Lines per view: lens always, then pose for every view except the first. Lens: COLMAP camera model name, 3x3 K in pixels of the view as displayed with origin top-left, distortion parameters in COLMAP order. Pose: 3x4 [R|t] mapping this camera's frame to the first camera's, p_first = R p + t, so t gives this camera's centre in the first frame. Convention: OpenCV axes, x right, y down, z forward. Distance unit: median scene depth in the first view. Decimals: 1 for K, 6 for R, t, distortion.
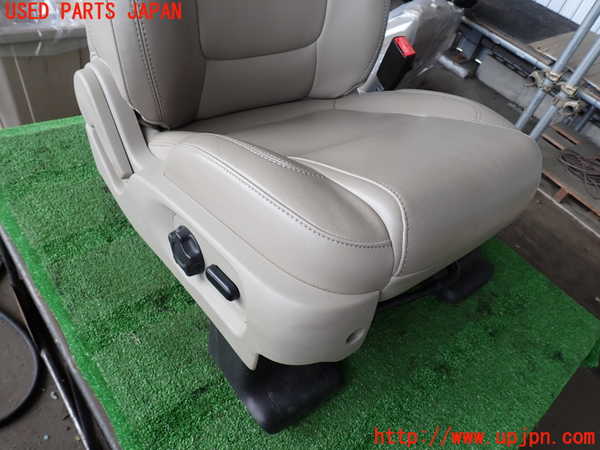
lens RADIAL K [[444.1, 0, 300.0], [0, 444.1, 226.3], [0, 0, 1]] dist [-0.007020, -0.005922]
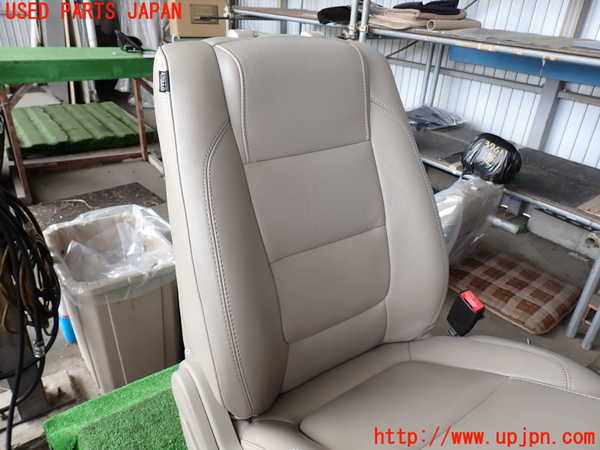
lens RADIAL K [[444.1, 0, 300.3], [0, 444.1, 223.3], [0, 0, 1]] dist [-0.007020, -0.005922]
pose [[0.986715, -0.124011, -0.104950, -0.020059], [0.081149, 0.935864, -0.342890, -0.168635], [0.140741, 0.329818, 0.933494, -0.061946]]
